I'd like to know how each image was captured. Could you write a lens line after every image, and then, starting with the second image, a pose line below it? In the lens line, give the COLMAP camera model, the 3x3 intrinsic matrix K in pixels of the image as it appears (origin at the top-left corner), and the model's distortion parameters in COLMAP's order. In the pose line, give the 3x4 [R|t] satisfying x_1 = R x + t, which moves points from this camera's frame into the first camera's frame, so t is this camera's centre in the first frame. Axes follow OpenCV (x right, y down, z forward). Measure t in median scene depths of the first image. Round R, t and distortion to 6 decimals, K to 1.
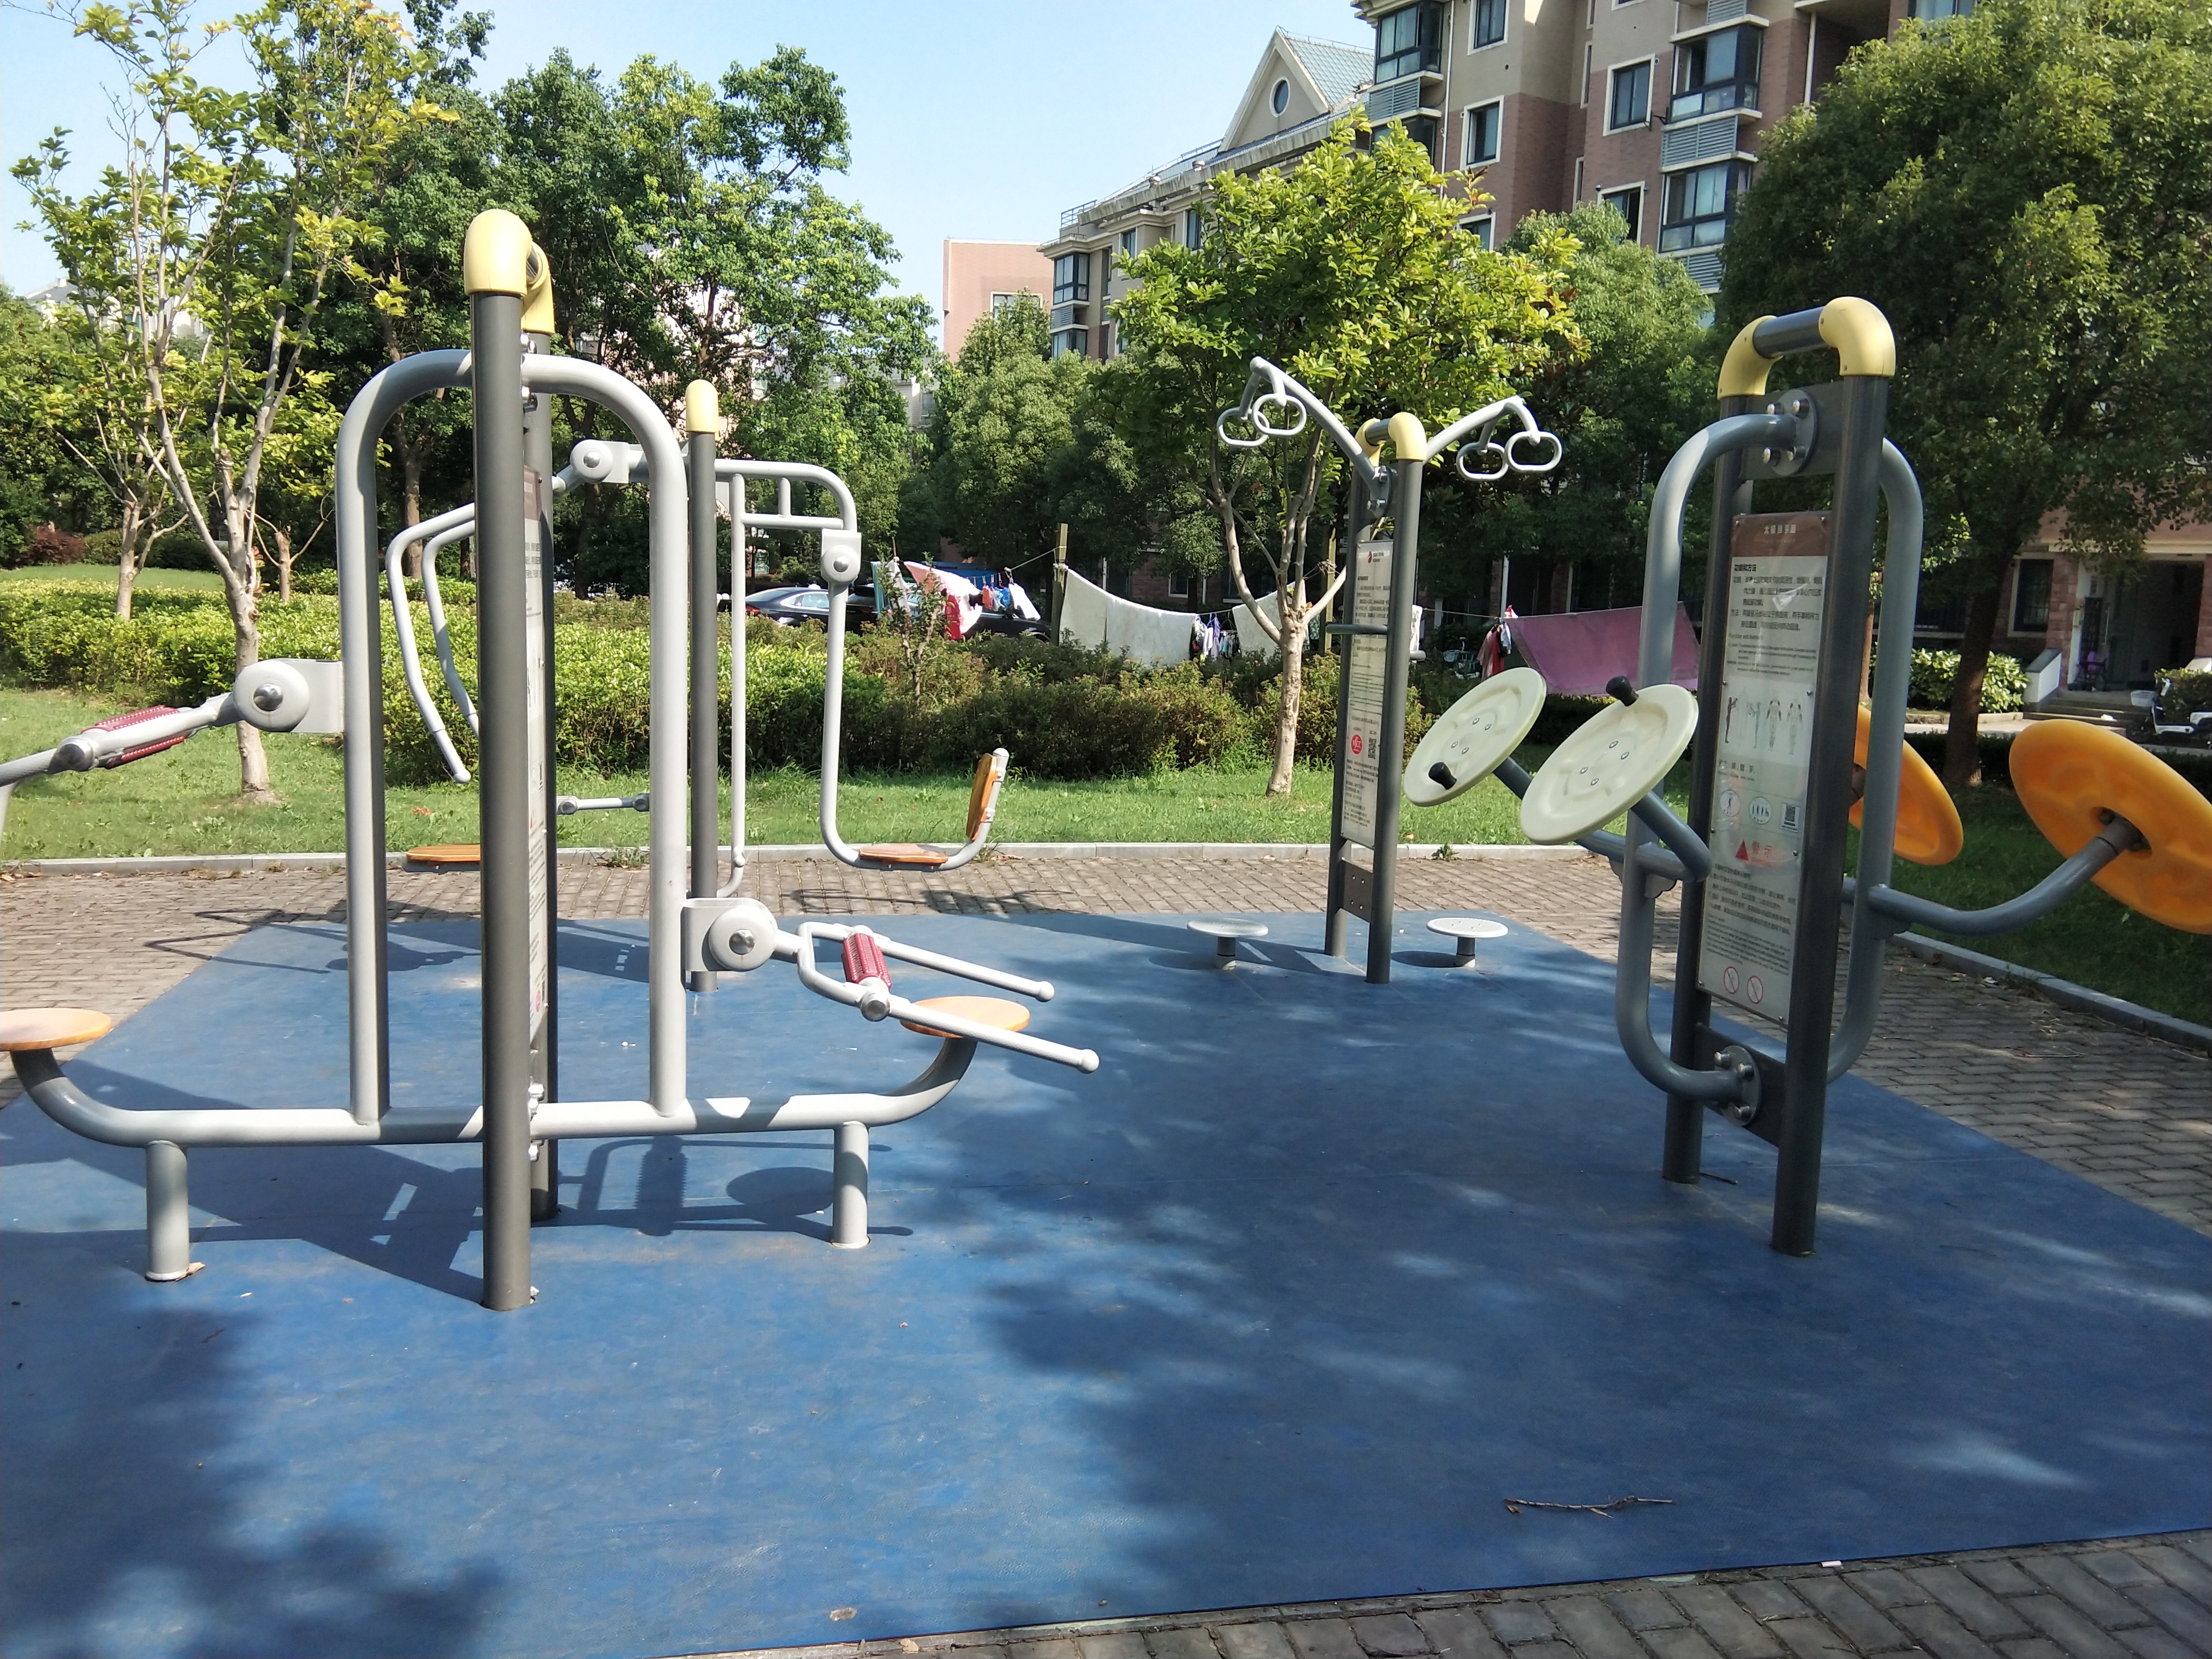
lens RADIAL K [[1748.8, 0, 1085.3], [0, 1748.8, 784.4], [0, 0, 1]] dist [0.121486, -0.185836]
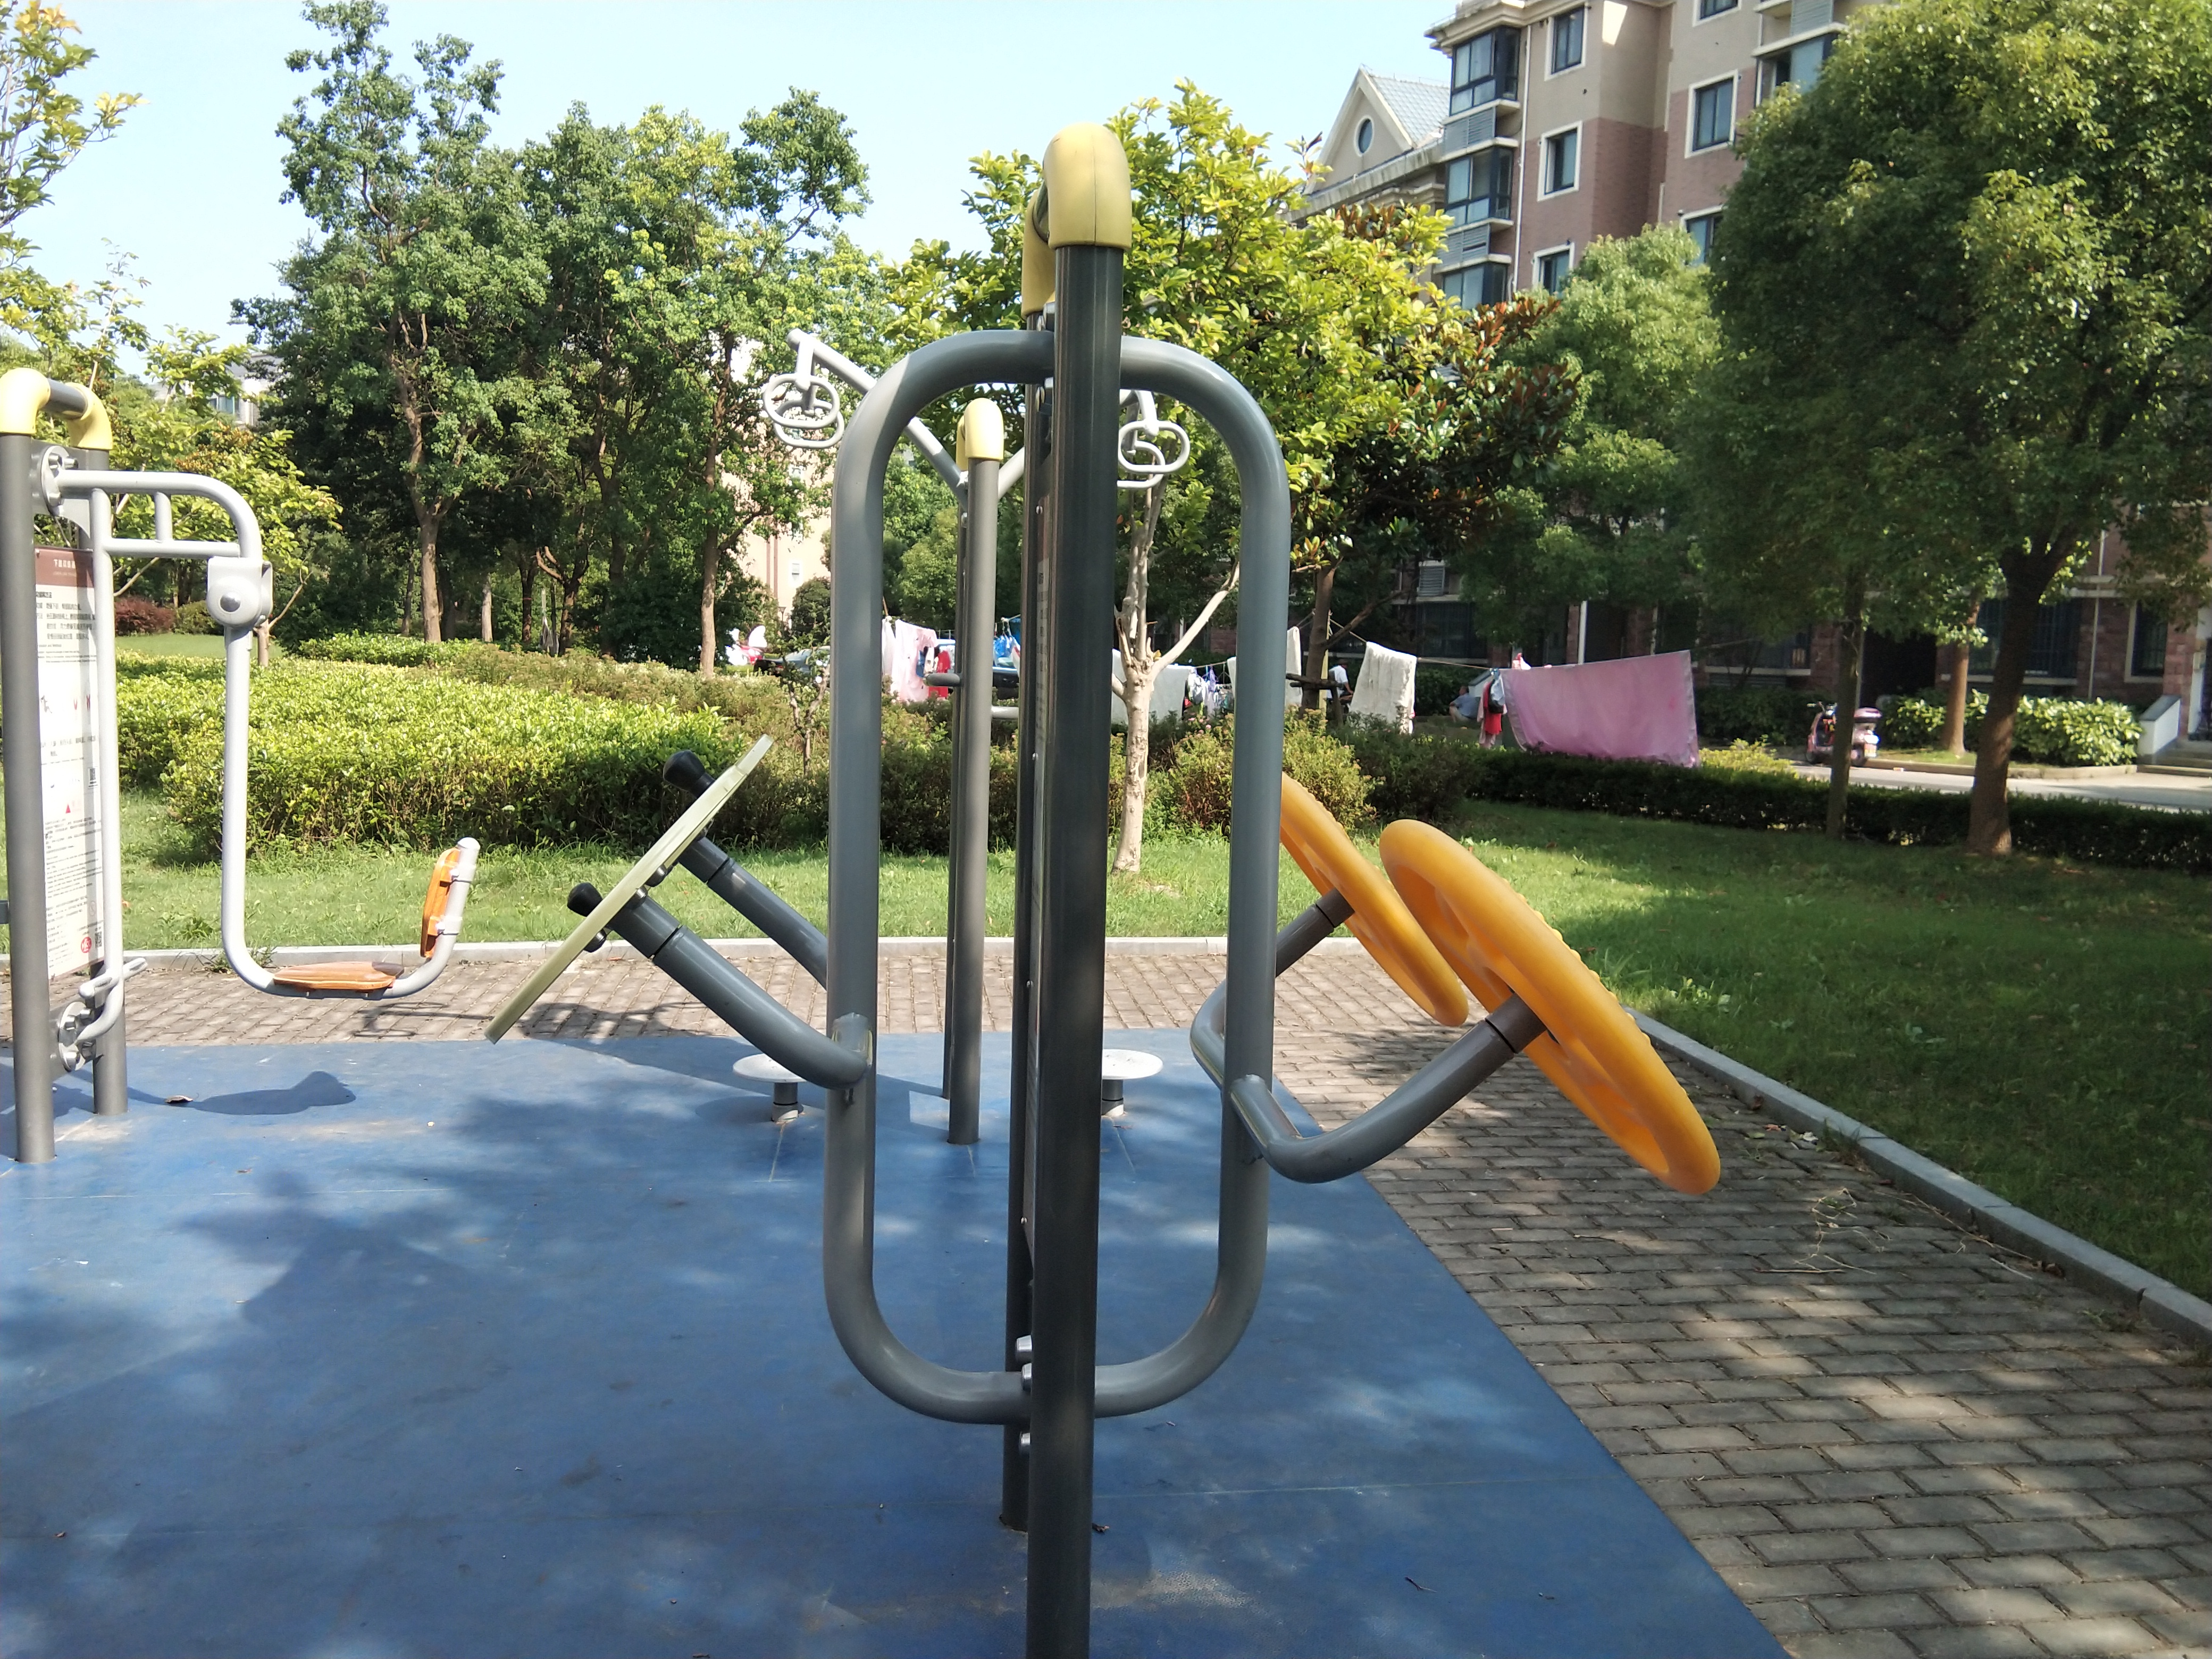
lens RADIAL K [[1768.3, 0, 1085.4], [0, 1768.3, 793.8], [0, 0, 1]] dist [0.119663, -0.180222]
pose [[0.997370, -0.007688, -0.072070, 0.070067], [0.005688, 0.999594, -0.027910, -0.004135], [0.072255, 0.027427, 0.997009, 0.059008]]
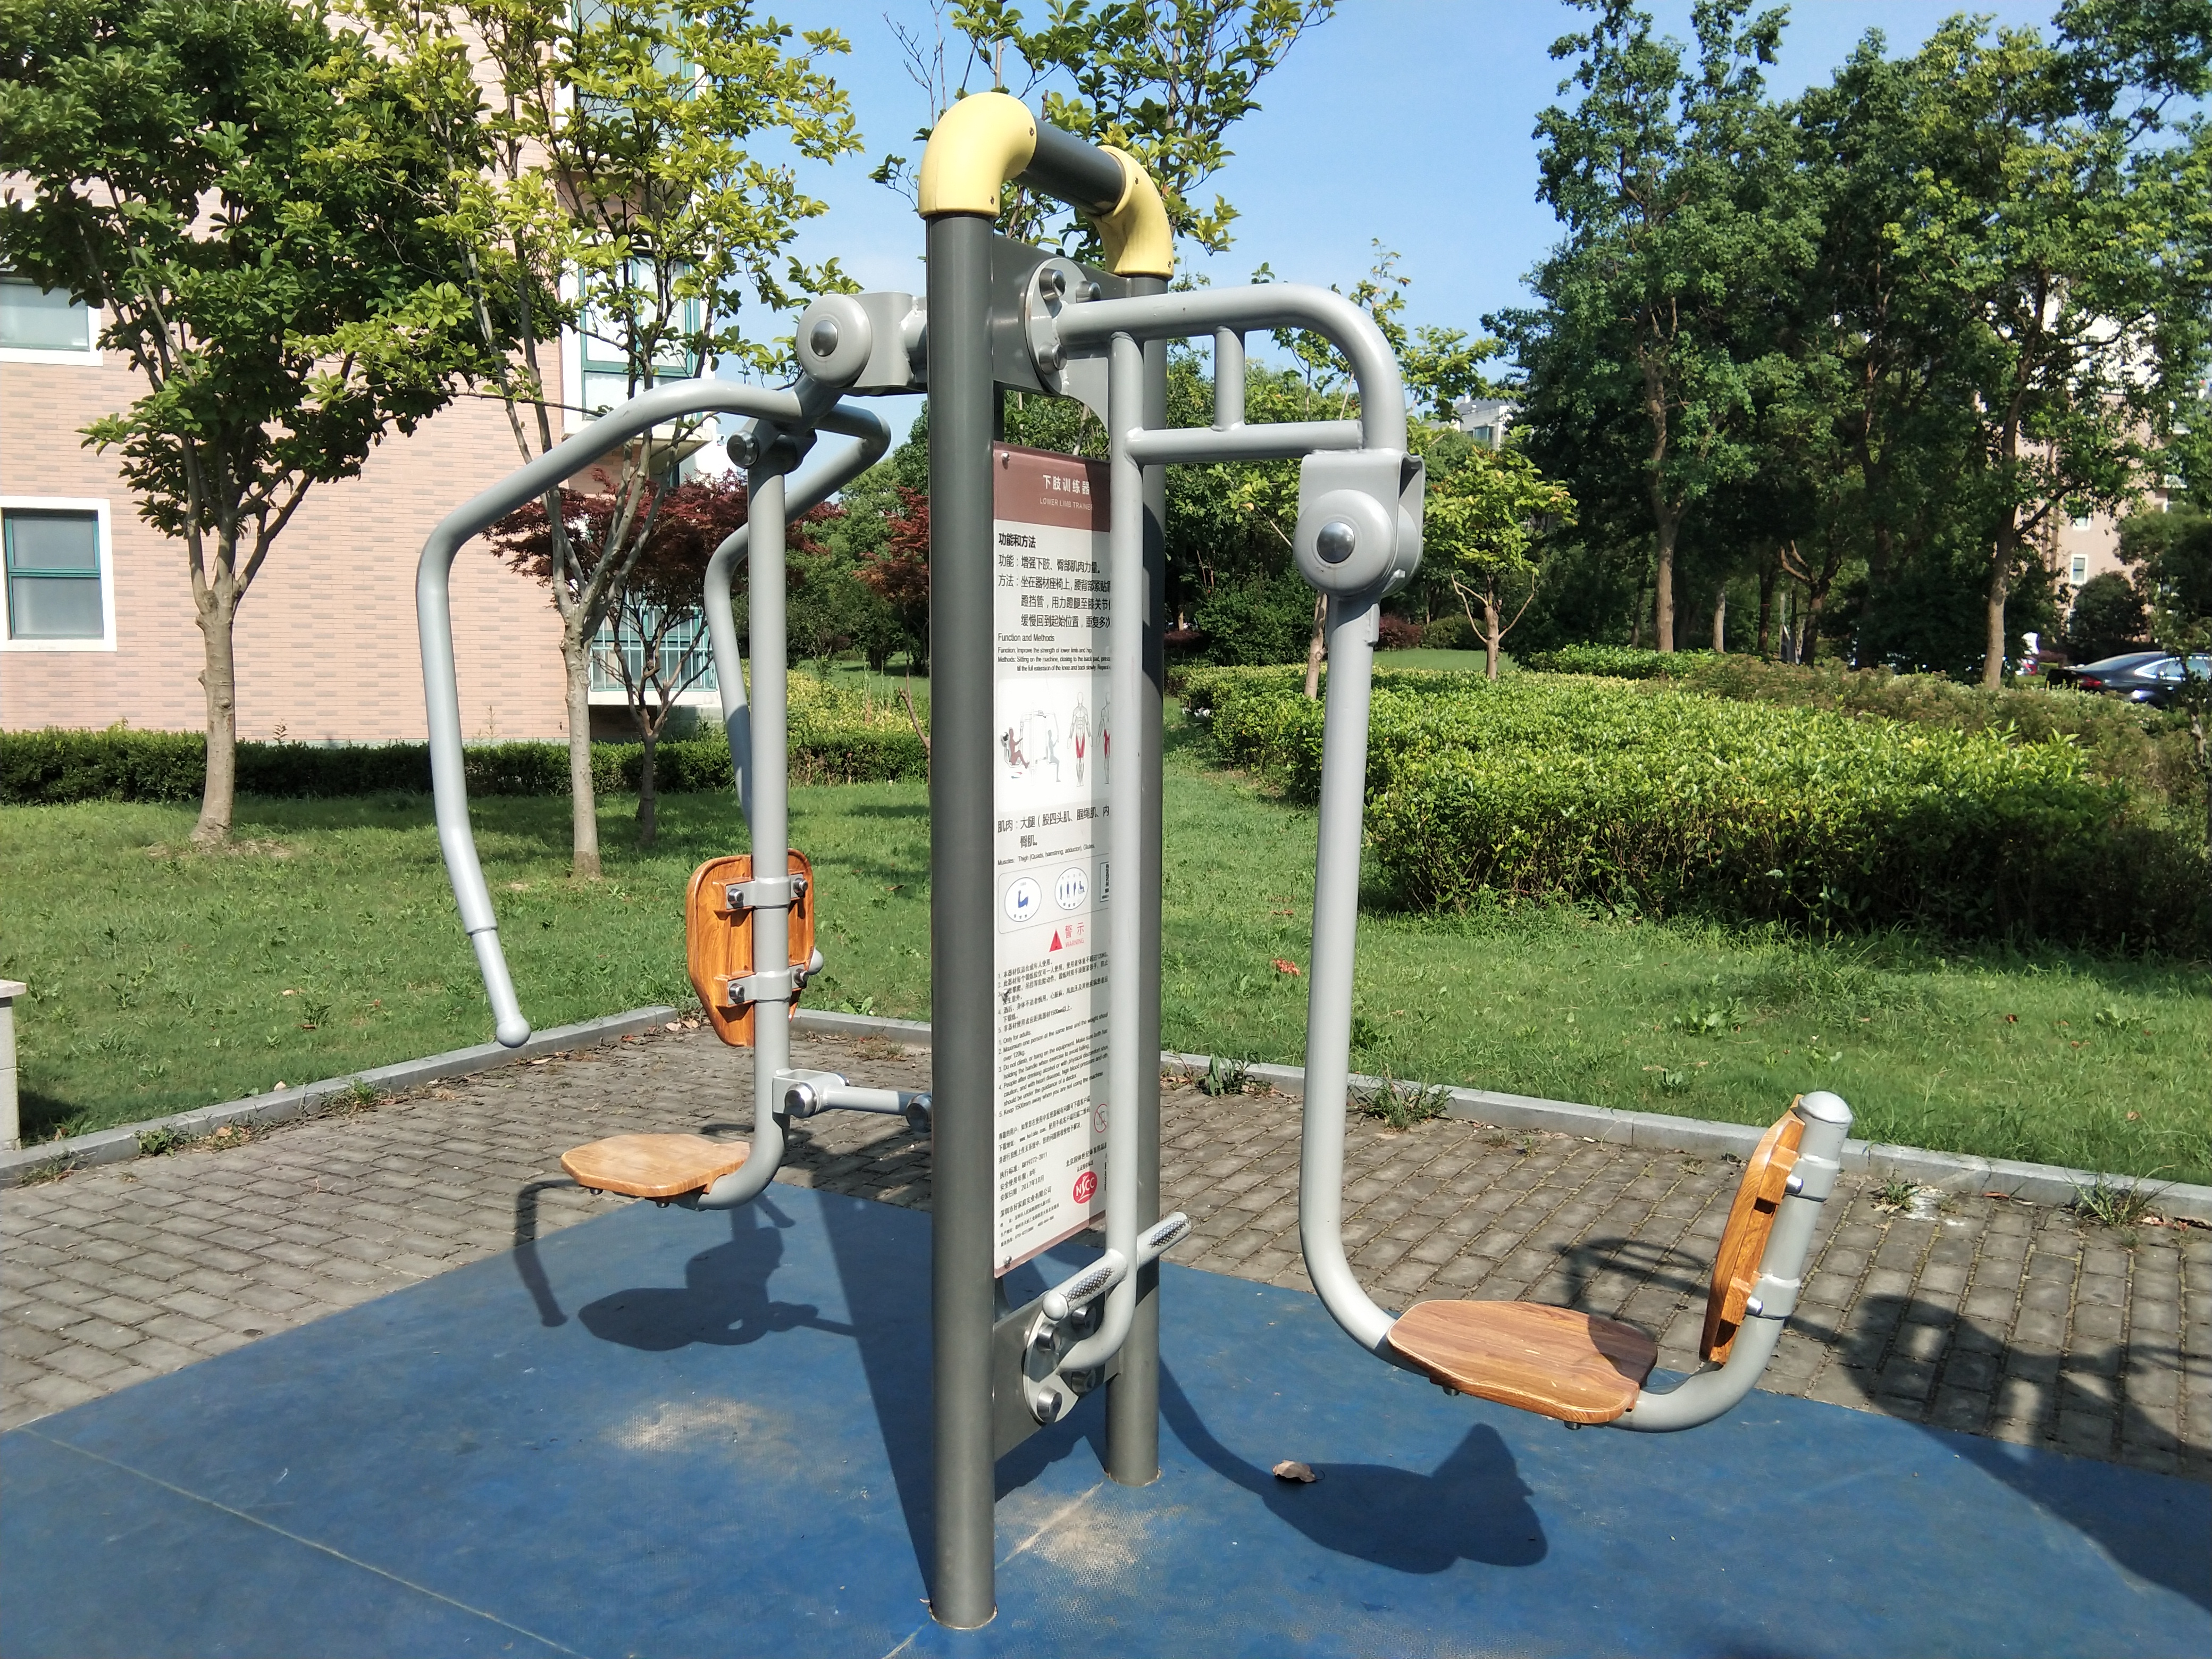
lens RADIAL K [[1768.3, 0, 1085.4], [0, 1768.3, 793.8], [0, 0, 1]] dist [0.119663, -0.180222]
pose [[0.745944, 0.033393, -0.665171, 0.017269], [-0.059193, 0.998114, -0.016274, -0.015297], [0.663373, 0.051513, 0.746514, 0.166185]]
